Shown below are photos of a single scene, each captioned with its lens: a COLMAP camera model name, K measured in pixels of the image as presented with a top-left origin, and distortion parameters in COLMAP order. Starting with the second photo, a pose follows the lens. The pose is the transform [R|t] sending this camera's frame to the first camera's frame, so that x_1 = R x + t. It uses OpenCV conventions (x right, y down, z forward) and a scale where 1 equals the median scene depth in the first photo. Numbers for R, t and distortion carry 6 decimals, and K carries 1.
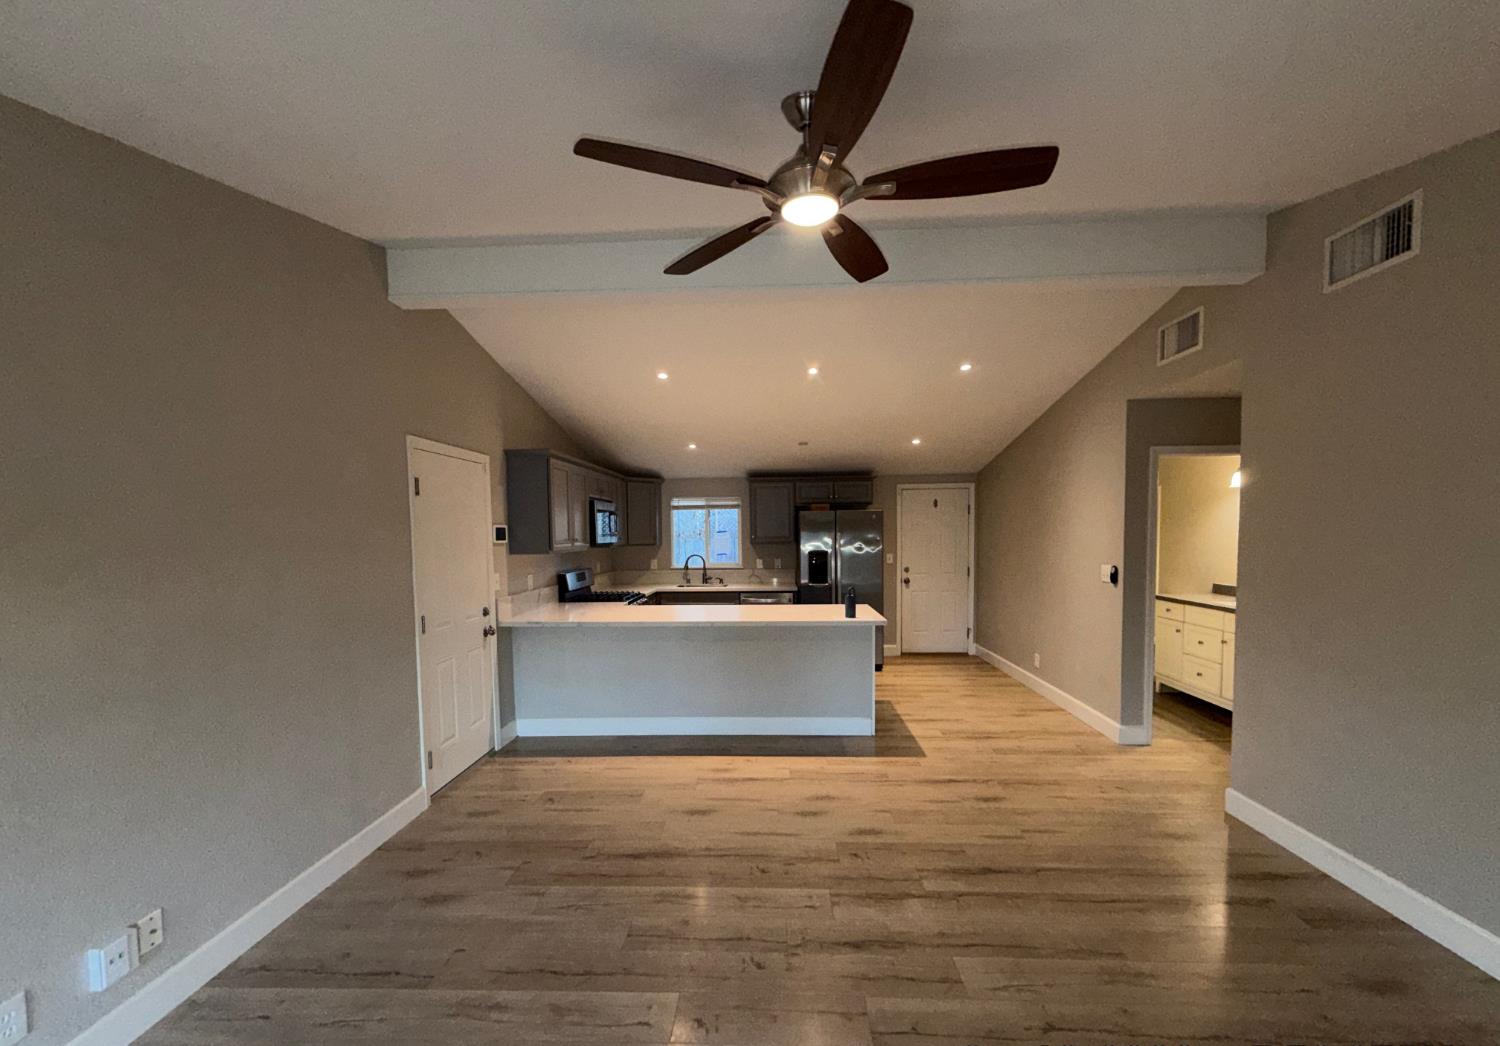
lens RADIAL K [[609.2, 0, 750.2], [0, 609.2, 528.8], [0, 0, 1]] dist [-0.002428, -0.000289]
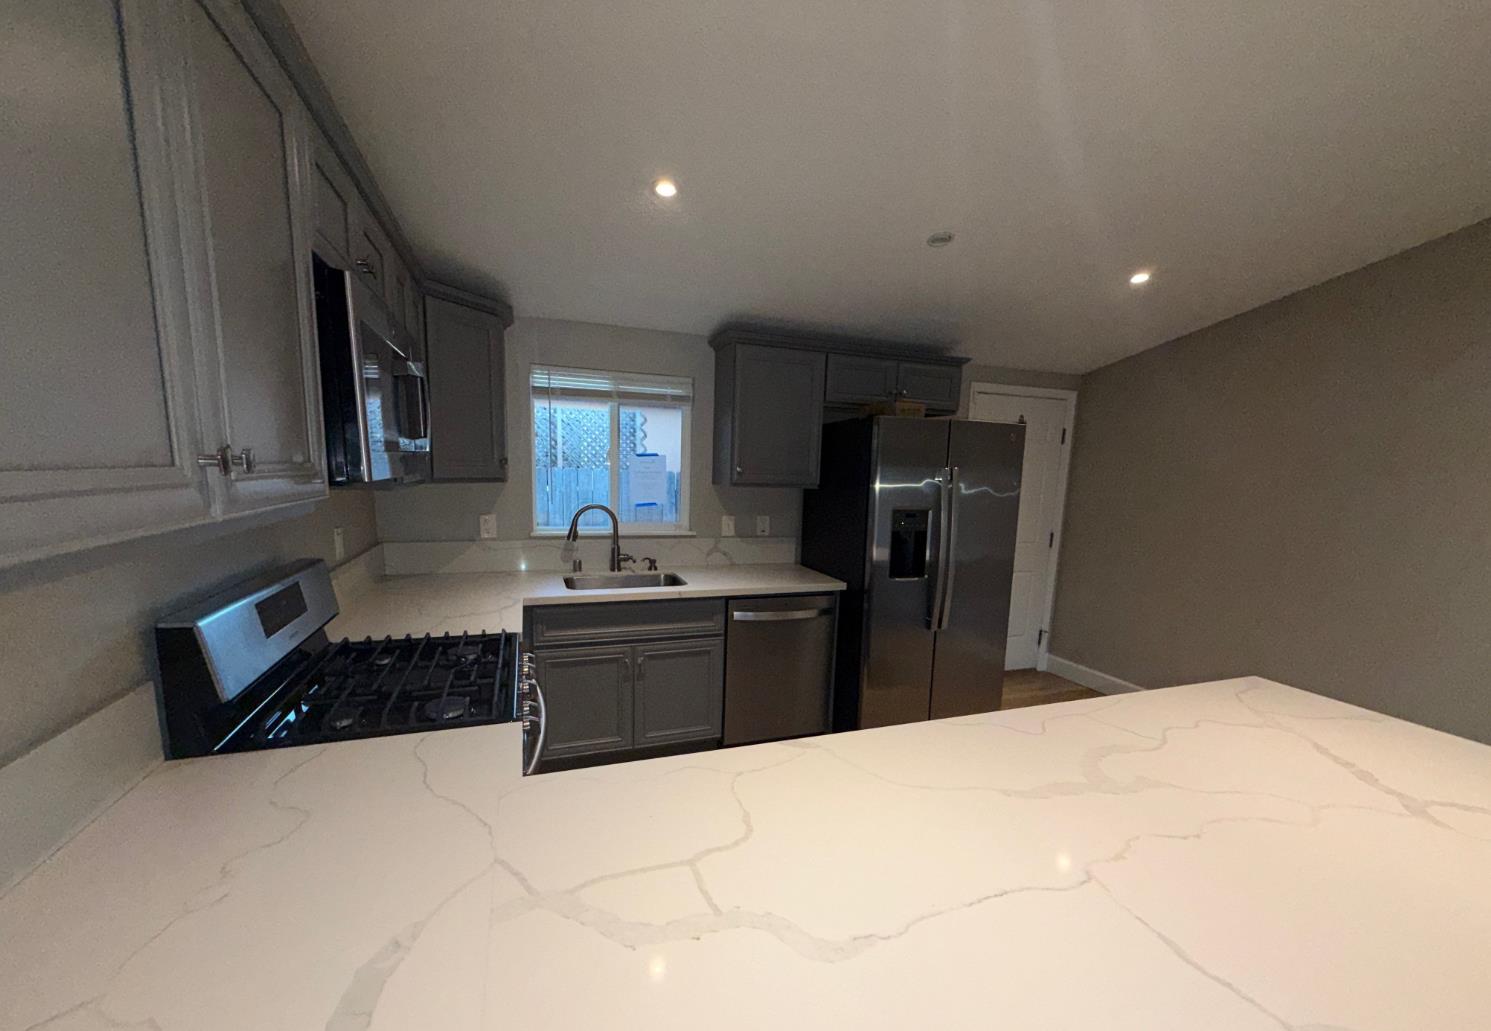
lens RADIAL K [[605.5, 0, 741.5], [0, 605.5, 555.1], [0, 0, 1]] dist [-0.002428, -0.000289]
pose [[0.926098, -0.016719, 0.376912, -0.156173], [-0.044260, 0.987305, 0.152544, 0.006815], [-0.374678, -0.157953, 0.913601, 0.559628]]
